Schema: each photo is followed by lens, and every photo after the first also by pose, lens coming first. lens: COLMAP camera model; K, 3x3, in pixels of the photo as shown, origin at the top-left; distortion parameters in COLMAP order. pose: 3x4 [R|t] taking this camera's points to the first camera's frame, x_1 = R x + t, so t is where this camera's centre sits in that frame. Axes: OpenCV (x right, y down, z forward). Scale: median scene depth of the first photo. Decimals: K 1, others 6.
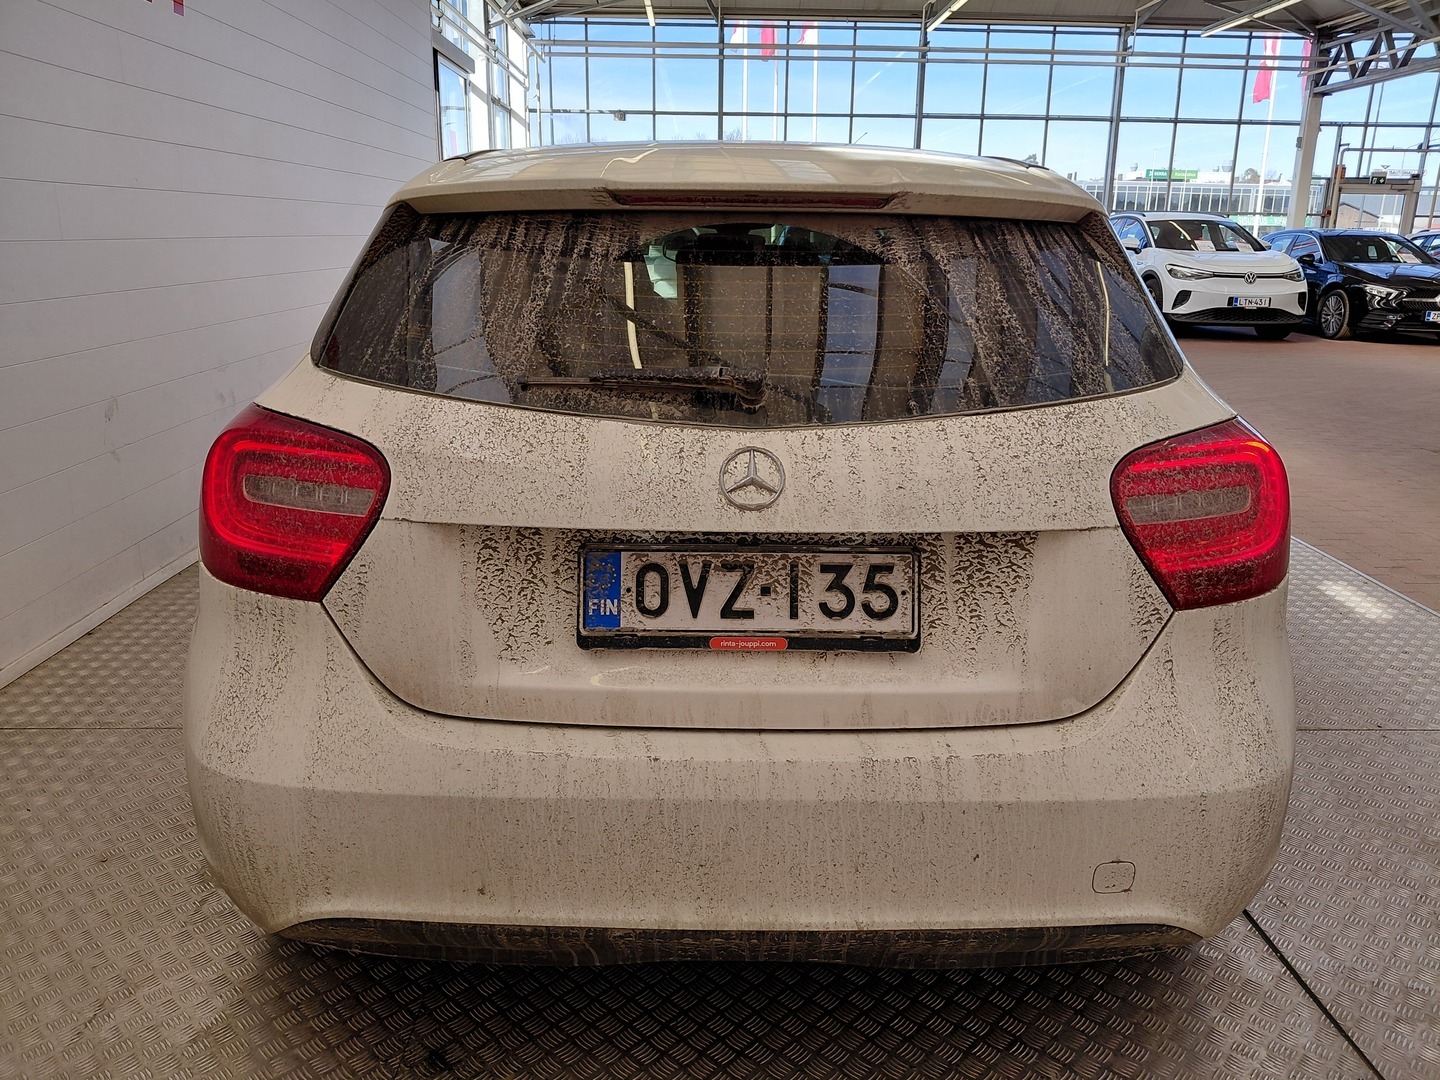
lens RADIAL K [[1039.9, 0, 720.0], [0, 1039.9, 540.0], [0, 0, 1]] dist [0.147554, -0.248677]
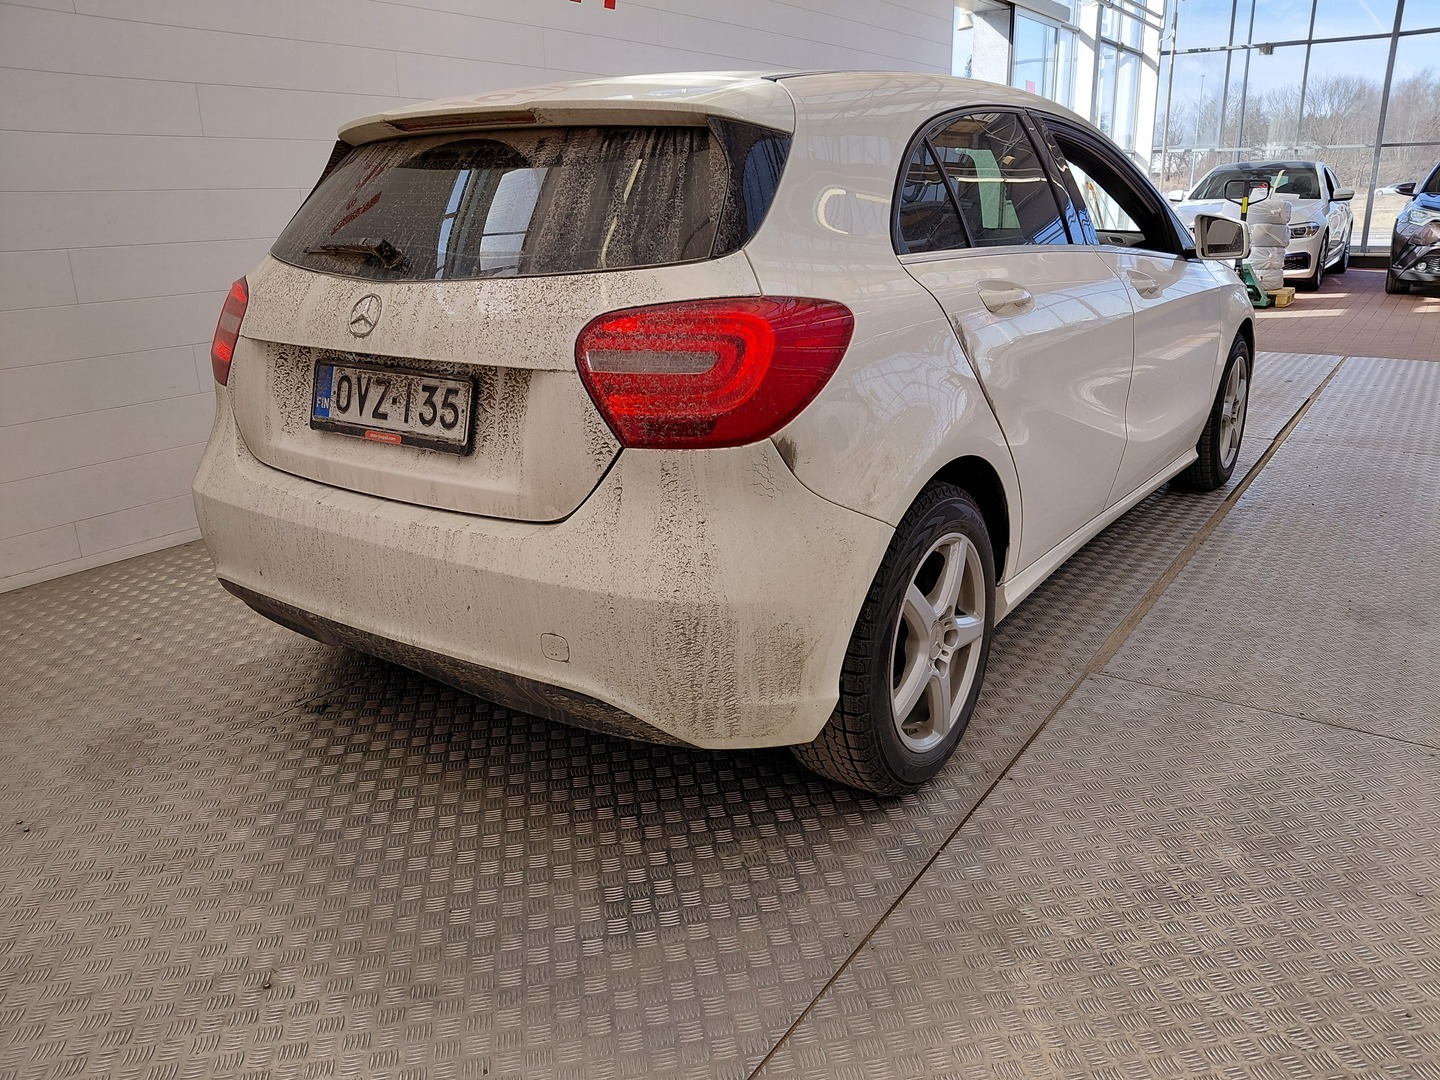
lens RADIAL K [[1039.9, 0, 720.0], [0, 1039.9, 540.0], [0, 0, 1]] dist [0.147554, -0.248677]
pose [[0.814615, 0.153127, -0.559424, 1.234404], [-0.134322, 0.988105, 0.074872, 0.068942], [0.564234, 0.014151, 0.825493, 0.068735]]
